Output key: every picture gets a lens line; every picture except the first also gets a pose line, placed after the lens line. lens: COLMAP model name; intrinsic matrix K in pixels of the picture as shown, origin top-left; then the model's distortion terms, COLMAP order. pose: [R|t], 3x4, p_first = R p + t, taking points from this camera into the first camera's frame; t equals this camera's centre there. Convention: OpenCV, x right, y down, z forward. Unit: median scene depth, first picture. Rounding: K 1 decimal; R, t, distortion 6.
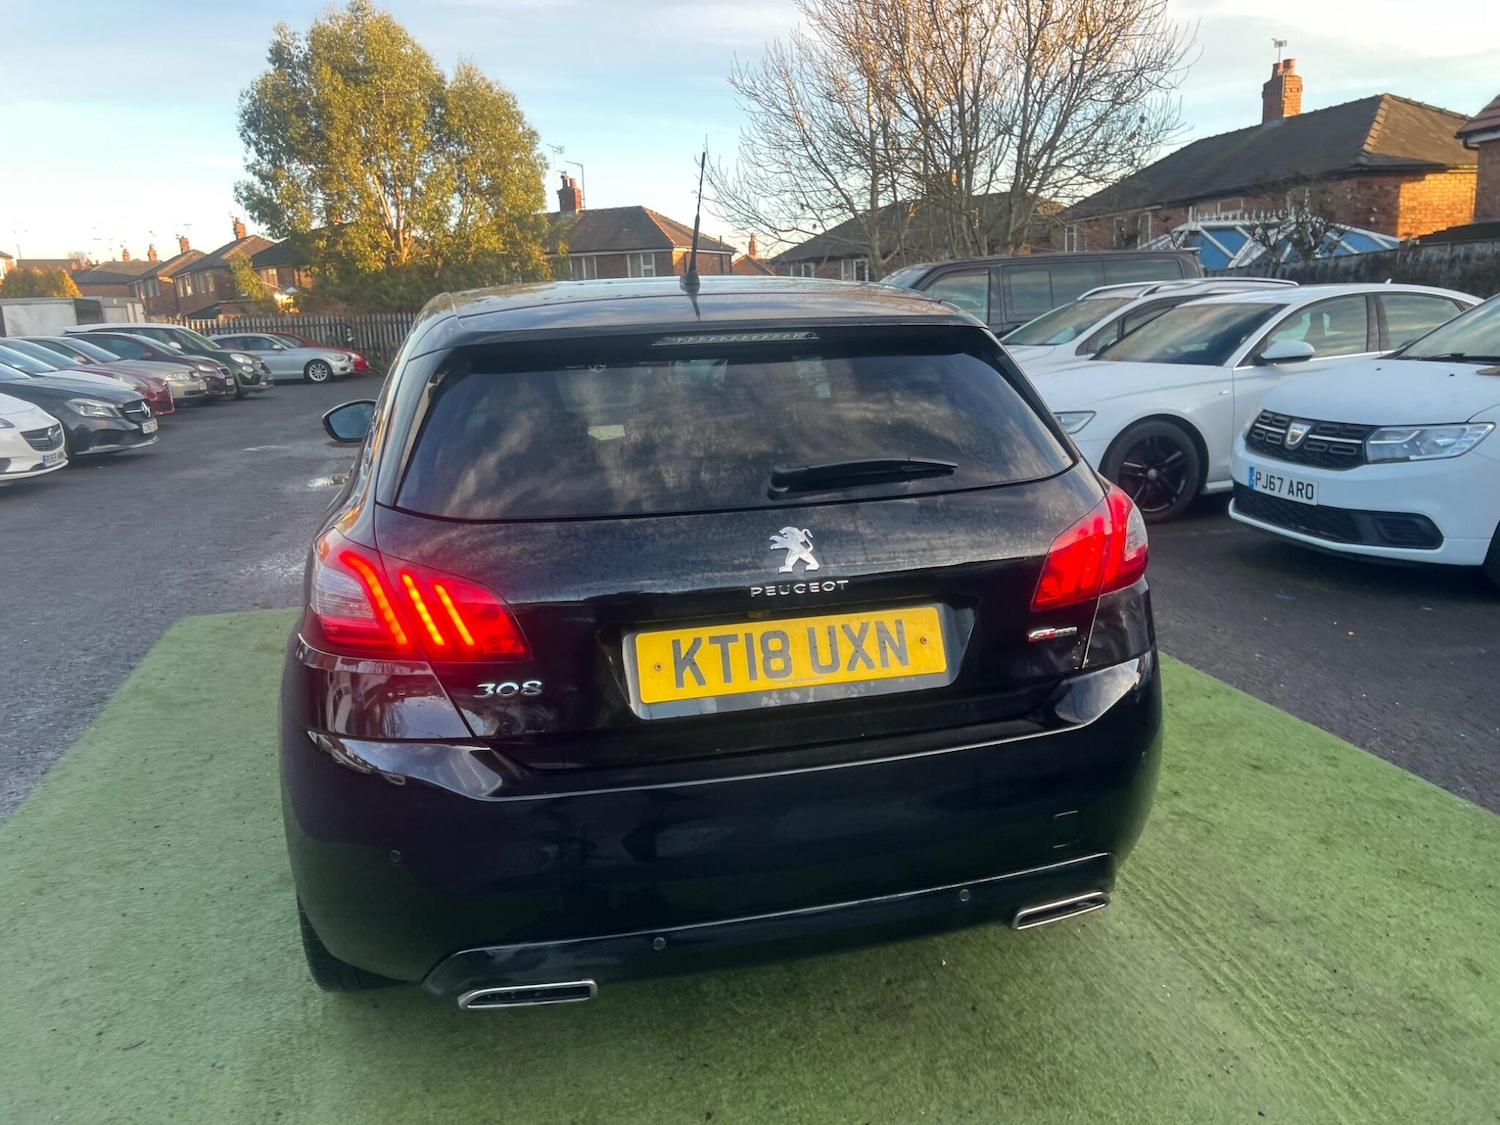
lens RADIAL K [[1132.6, 0, 730.8], [0, 1132.6, 544.0], [0, 0, 1]] dist [0.063775, -0.068938]
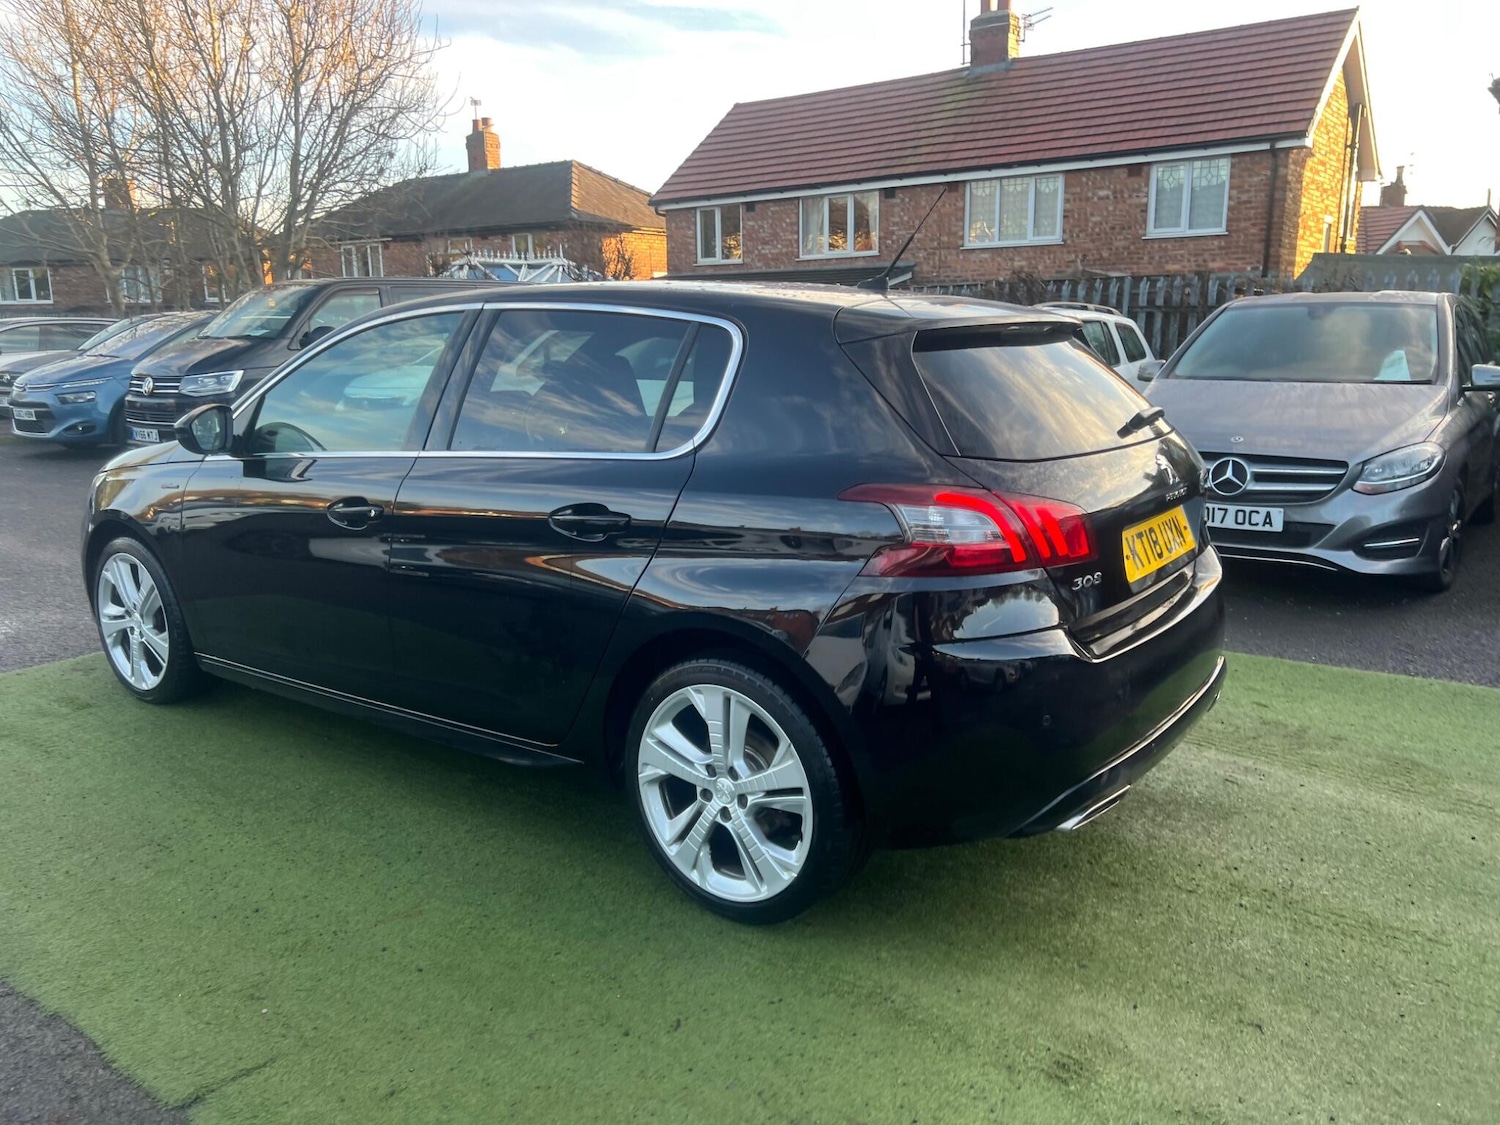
lens RADIAL K [[1125.6, 0, 736.1], [0, 1125.6, 564.8], [0, 0, 1]] dist [0.054976, -0.058061]
pose [[0.755441, -0.106701, 0.646471, -0.115555], [0.110748, 0.993249, 0.034522, 0.001141], [-0.645790, 0.045516, 0.762157, 0.021154]]
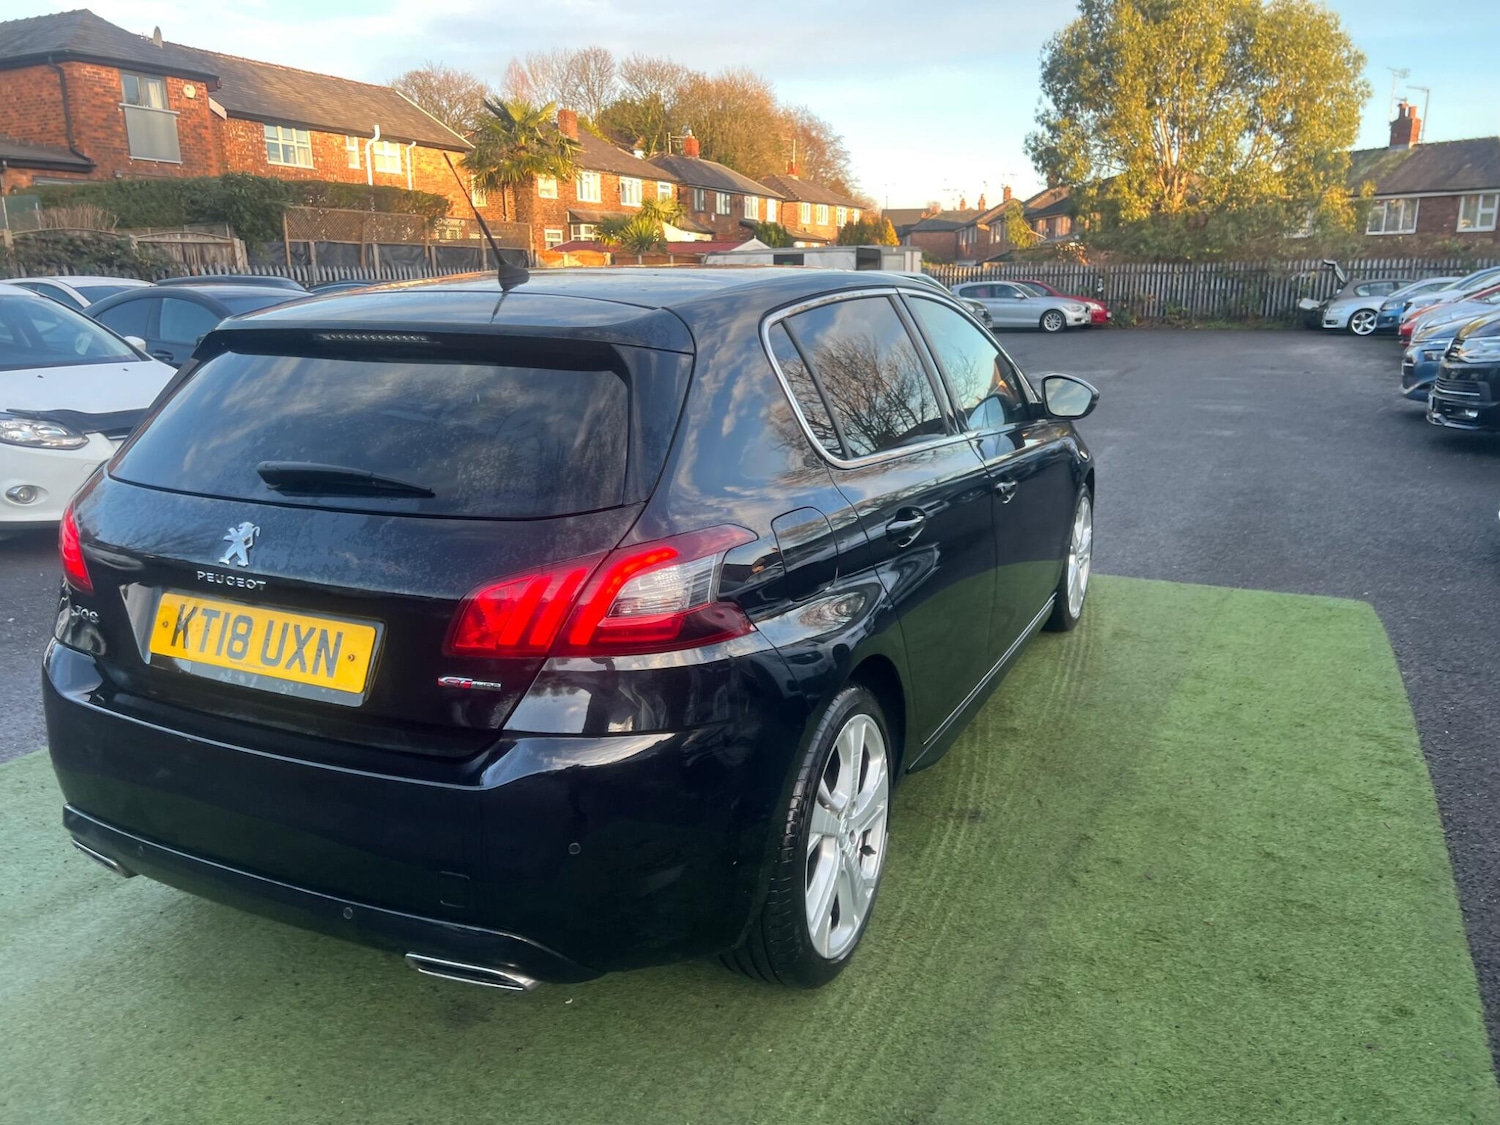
lens RADIAL K [[1125.6, 0, 736.1], [0, 1125.6, 564.8], [0, 0, 1]] dist [0.054976, -0.058061]
pose [[0.780011, 0.182861, -0.598452, 0.091899], [-0.144521, 0.983138, 0.112039, -0.014087], [0.608849, -0.000903, 0.793286, 0.037775]]
